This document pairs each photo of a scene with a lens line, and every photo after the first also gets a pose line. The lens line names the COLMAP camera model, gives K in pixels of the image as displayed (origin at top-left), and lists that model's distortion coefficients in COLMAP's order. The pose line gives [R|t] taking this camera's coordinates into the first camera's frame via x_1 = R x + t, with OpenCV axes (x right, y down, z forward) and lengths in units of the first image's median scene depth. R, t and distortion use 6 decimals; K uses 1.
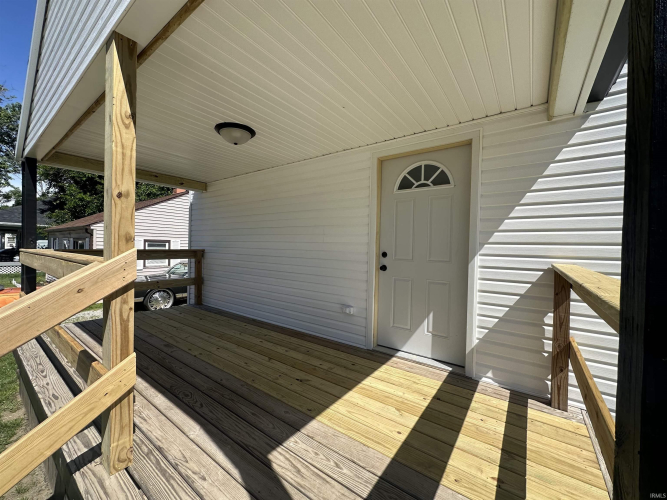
lens RADIAL K [[265.2, 0, 334.0], [0, 265.2, 250.9], [0, 0, 1]] dist [-0.006846, 0.000435]
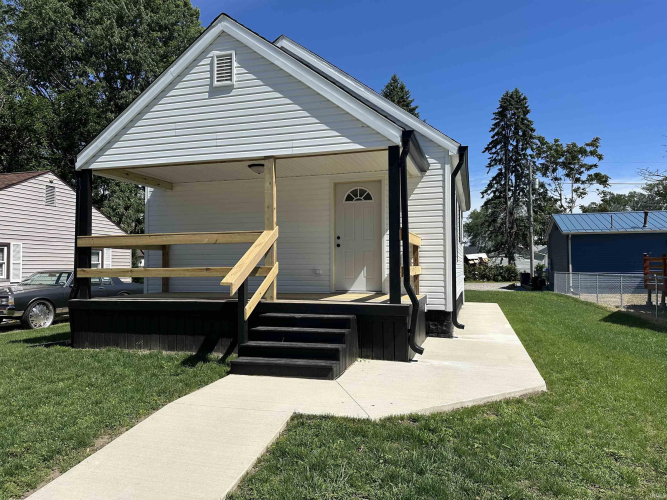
lens RADIAL K [[465.9, 0, 336.9], [0, 465.9, 247.4], [0, 0, 1]] dist [0.057602, -0.077059]
pose [[0.946015, -0.007795, 0.324028, -0.804927], [0.025761, 0.998357, -0.051192, 0.231641], [-0.323096, 0.056776, 0.944661, -1.865664]]
